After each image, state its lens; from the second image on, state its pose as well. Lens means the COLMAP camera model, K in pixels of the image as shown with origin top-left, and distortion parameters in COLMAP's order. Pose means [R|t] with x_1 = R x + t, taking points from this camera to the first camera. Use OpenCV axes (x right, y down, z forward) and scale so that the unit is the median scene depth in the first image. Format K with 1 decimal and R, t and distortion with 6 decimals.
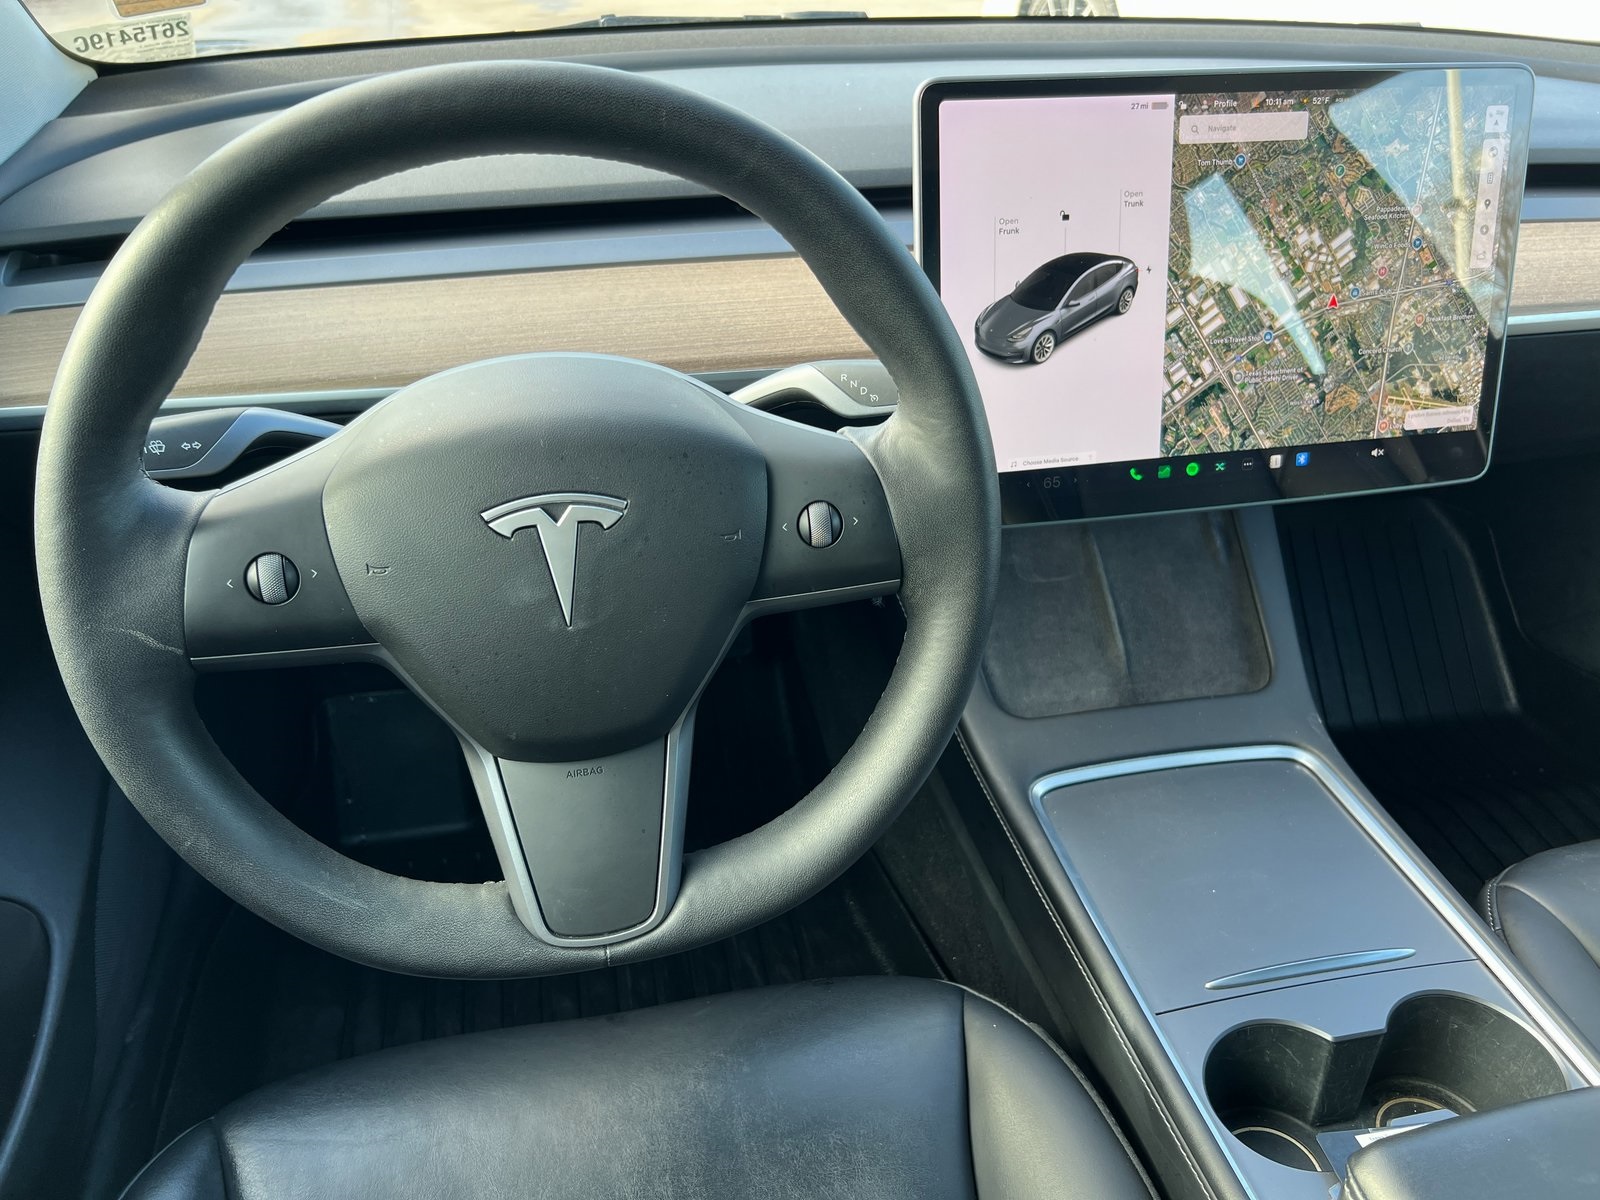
lens RADIAL K [[1224.8, 0, 810.1], [0, 1224.8, 604.0], [0, 0, 1]] dist [0.000599, -0.003157]
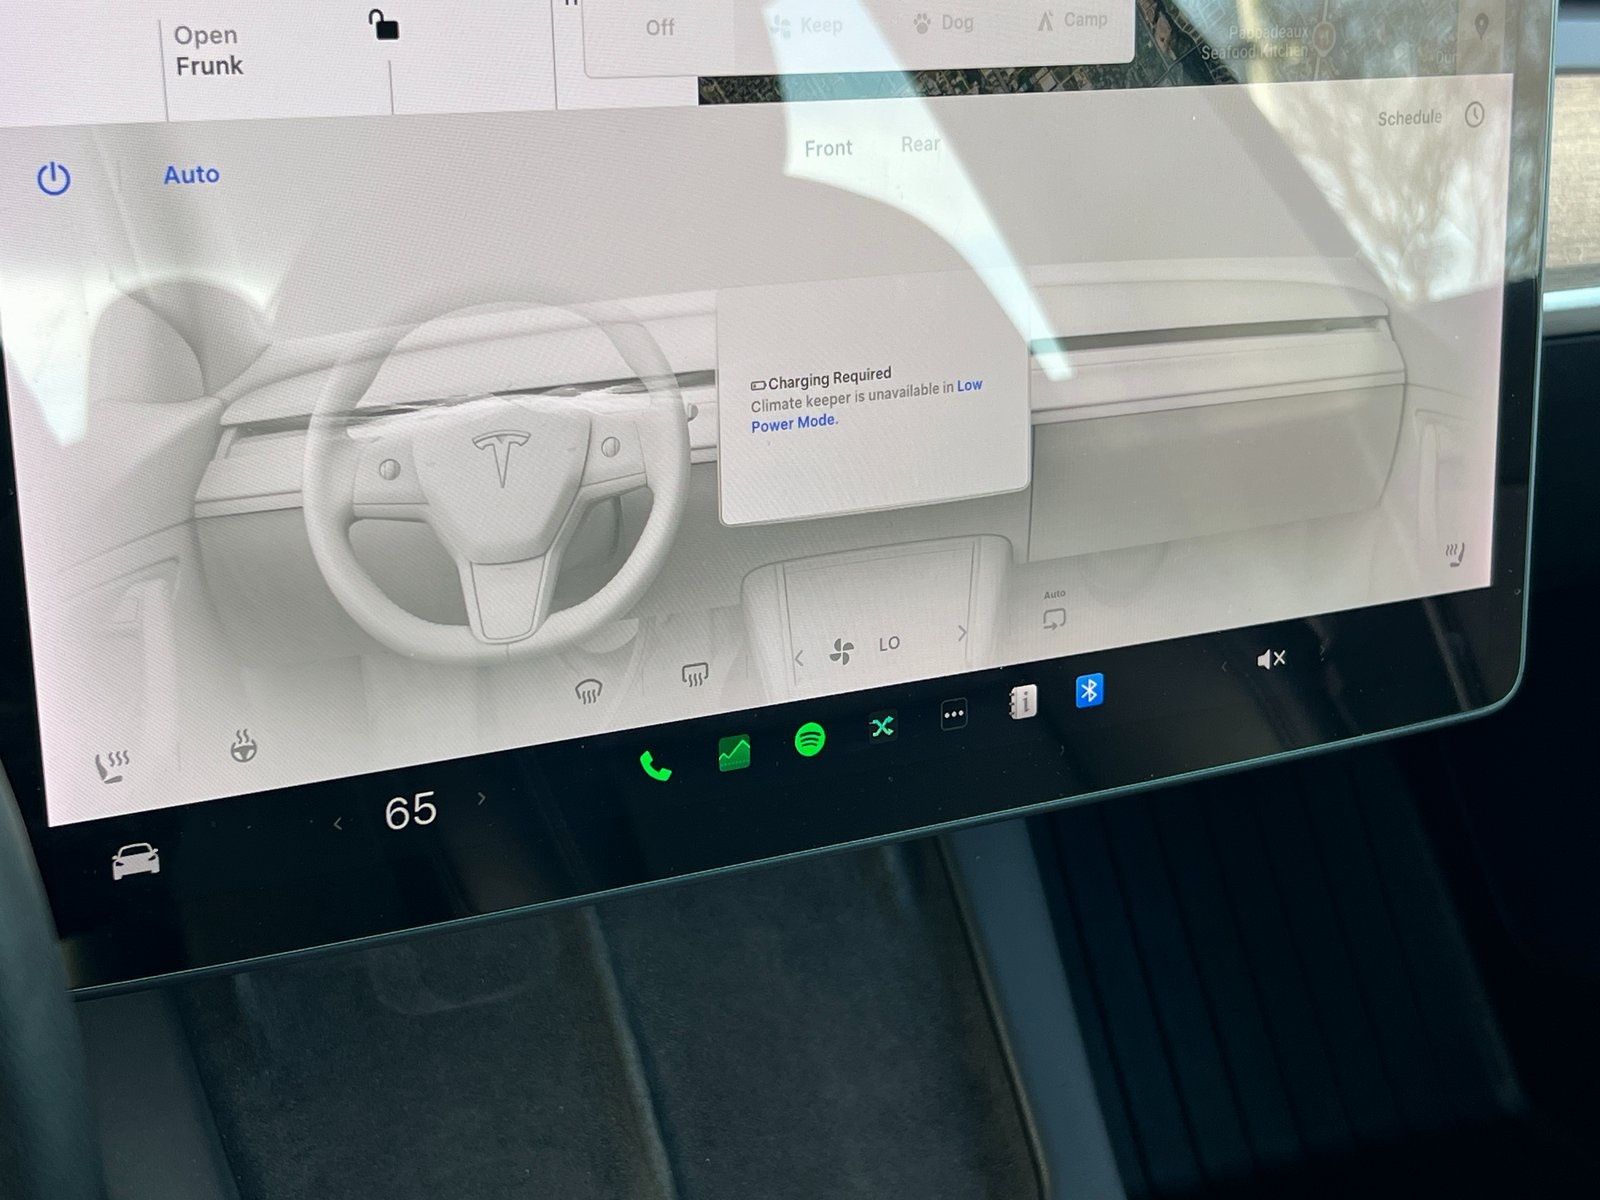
lens RADIAL K [[2403.1, 0, 800.0], [0, 2403.1, 600.0], [0, 0, 1]] dist [0.253859, -1.027505]
pose [[0.958225, -0.041039, 0.283055, 0.122665], [0.066400, 0.994533, -0.080591, -0.102406], [-0.278200, 0.096019, 0.955712, 0.355973]]
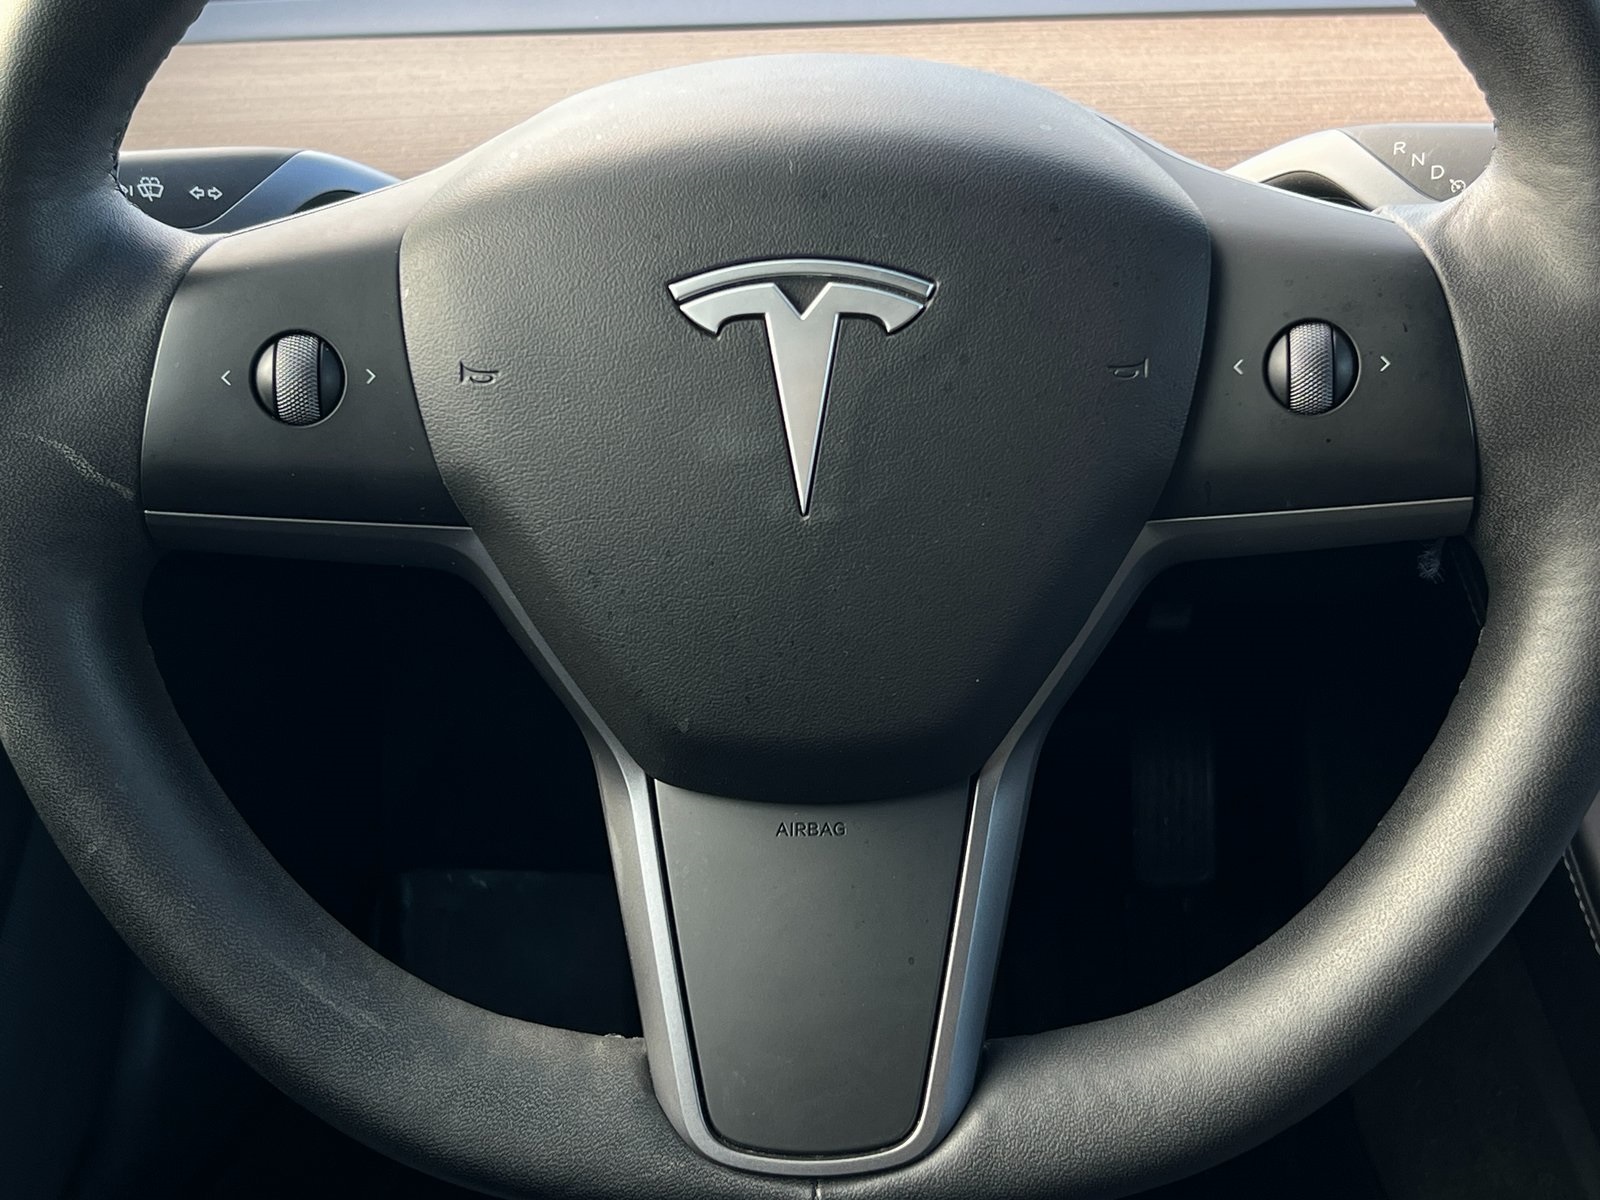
lens RADIAL K [[2403.1, 0, 800.0], [0, 2403.1, 600.0], [0, 0, 1]] dist [0.253859, -1.027505]
pose [[0.966124, 0.072339, -0.247732, 0.044326], [-0.107445, 0.985509, -0.131251, 0.136779], [0.234648, 0.153422, 0.959897, 0.002666]]
